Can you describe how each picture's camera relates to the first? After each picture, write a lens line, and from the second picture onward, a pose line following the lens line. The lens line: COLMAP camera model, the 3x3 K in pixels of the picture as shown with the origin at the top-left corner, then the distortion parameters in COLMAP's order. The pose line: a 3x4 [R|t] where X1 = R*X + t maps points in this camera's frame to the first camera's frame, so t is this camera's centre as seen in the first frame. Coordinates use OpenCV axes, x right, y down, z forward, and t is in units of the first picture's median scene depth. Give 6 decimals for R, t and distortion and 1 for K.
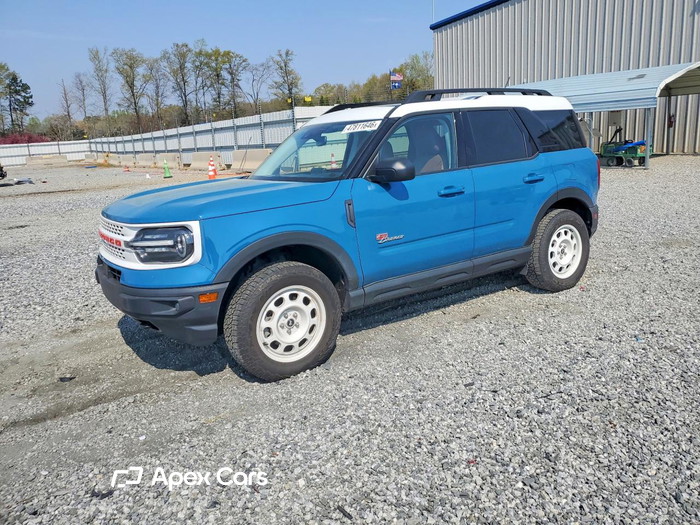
lens RADIAL K [[617.2, 0, 368.7], [0, 617.2, 260.3], [0, 0, 1]] dist [-0.000636, -0.003053]
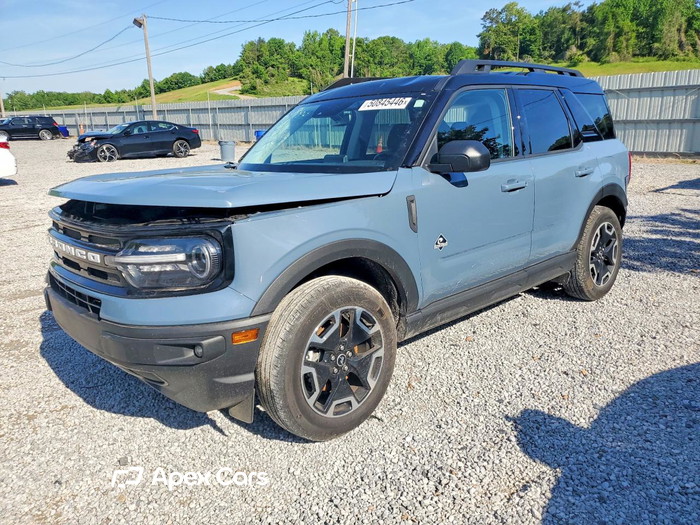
lens RADIAL K [[617.2, 0, 368.7], [0, 617.2, 260.3], [0, 0, 1]] dist [-0.000636, -0.003053]
pose [[0.982528, -0.017452, 0.185293, -0.224766], [0.015994, 0.999828, 0.009363, -0.026271], [-0.185424, -0.006235, 0.982639, 0.261286]]
